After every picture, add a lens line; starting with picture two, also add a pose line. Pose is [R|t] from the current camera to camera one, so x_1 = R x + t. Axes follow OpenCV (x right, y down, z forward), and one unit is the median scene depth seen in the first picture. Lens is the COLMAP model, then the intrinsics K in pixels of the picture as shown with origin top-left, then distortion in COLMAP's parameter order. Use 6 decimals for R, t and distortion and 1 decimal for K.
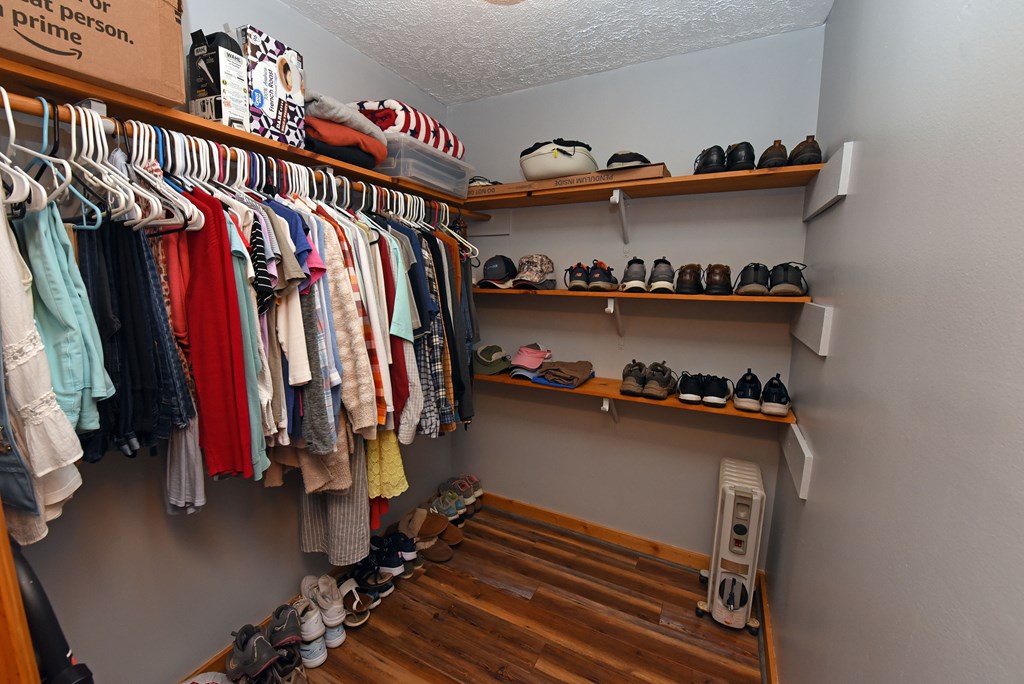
lens RADIAL K [[414.3, 0, 512.4], [0, 414.3, 341.7], [0, 0, 1]] dist [-0.002379, -0.000122]
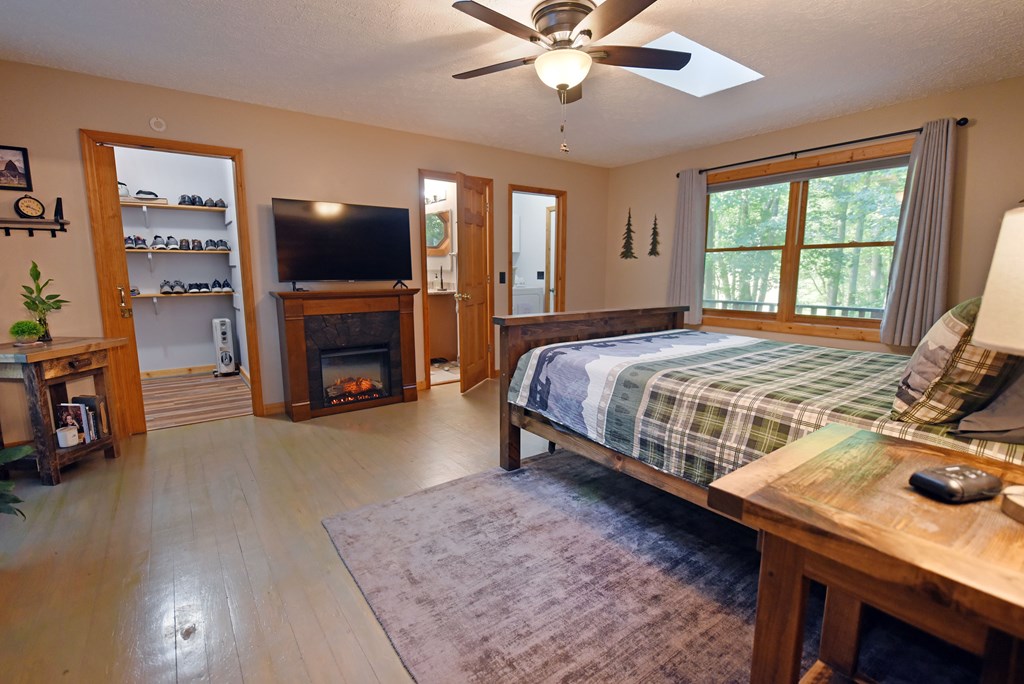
lens RADIAL K [[463.9, 0, 514.9], [0, 463.9, 340.3], [0, 0, 1]] dist [-0.003691, -0.000335]
pose [[0.448166, -0.138962, 0.883083, -1.289879], [0.147061, 0.985846, 0.080499, 0.509559], [-0.881771, 0.093790, 0.462259, -2.104785]]
